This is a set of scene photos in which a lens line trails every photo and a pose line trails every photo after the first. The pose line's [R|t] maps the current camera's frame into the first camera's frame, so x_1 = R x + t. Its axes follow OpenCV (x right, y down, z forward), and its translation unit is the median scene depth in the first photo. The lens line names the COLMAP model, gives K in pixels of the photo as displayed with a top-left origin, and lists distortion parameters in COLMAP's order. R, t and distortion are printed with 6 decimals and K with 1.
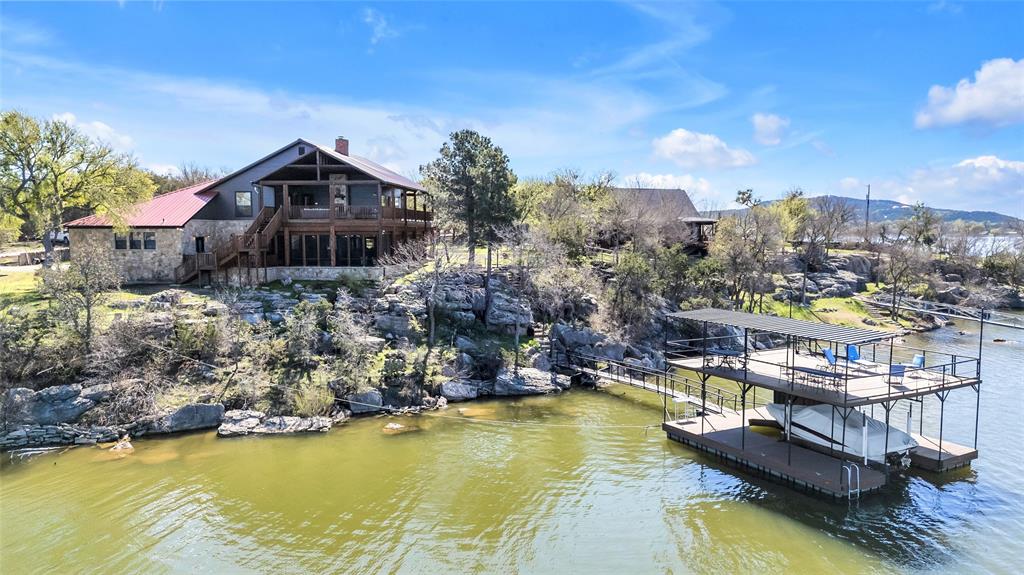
lens RADIAL K [[750.0, 0, 511.7], [0, 750.0, 304.8], [0, 0, 1]] dist [0.025014, -0.003319]
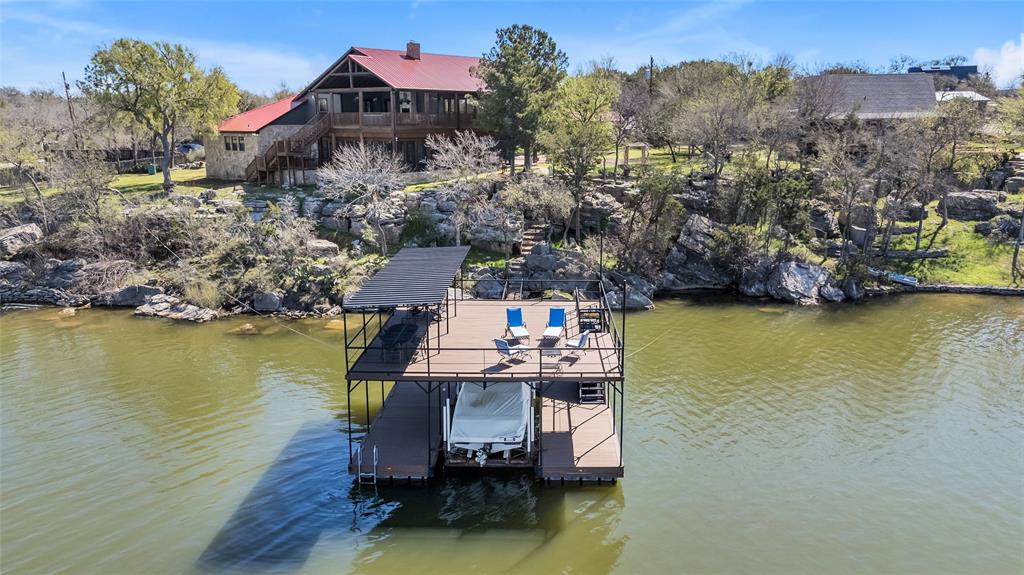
lens RADIAL K [[750.0, 0, 511.7], [0, 750.0, 304.8], [0, 0, 1]] dist [0.025014, -0.003319]
pose [[0.844195, 0.128563, -0.520390, 0.616312], [-0.052343, 0.985944, 0.158666, -0.053656], [0.533474, -0.106707, 0.839058, 0.244400]]
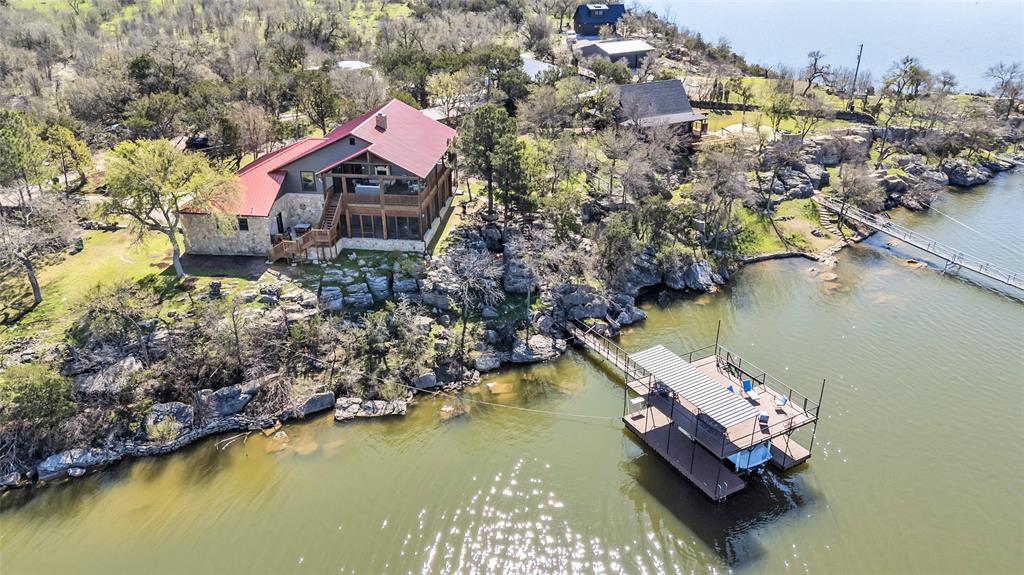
lens RADIAL K [[750.0, 0, 511.7], [0, 750.0, 304.8], [0, 0, 1]] dist [0.025014, -0.003319]
pose [[0.999960, 0.001748, -0.008799, -0.011015], [0.001453, 0.936349, 0.351067, -0.479080], [0.008852, -0.351066, 0.936309, -0.294125]]
